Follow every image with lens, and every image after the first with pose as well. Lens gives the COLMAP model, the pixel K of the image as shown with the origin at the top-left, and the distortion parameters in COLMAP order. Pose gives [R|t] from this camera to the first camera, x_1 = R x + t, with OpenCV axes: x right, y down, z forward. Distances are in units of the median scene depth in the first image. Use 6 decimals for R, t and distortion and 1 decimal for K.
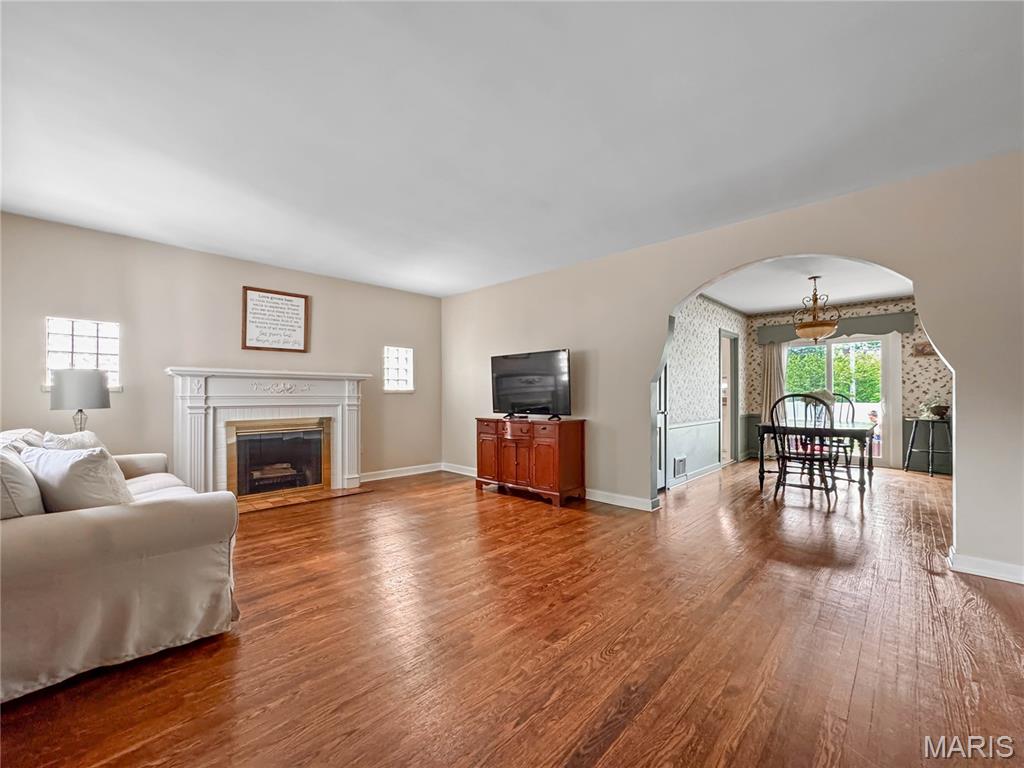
lens RADIAL K [[424.4, 0, 515.6], [0, 424.4, 386.4], [0, 0, 1]] dist [-0.023165, 0.007720]
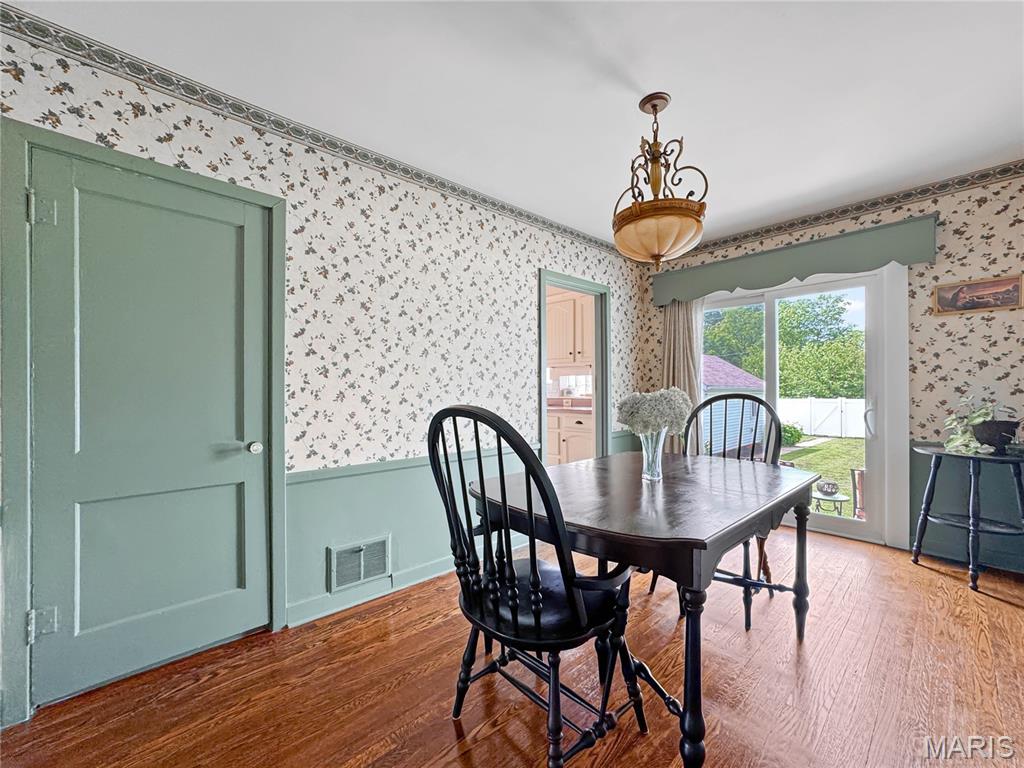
lens RADIAL K [[424.4, 0, 518.0], [0, 424.4, 386.8], [0, 0, 1]] dist [-0.023165, 0.007720]
pose [[0.998699, -0.003135, -0.050887, 0.510016], [0.003421, 0.999979, 0.005534, 0.006172], [0.050869, -0.005701, 0.998689, 0.508971]]
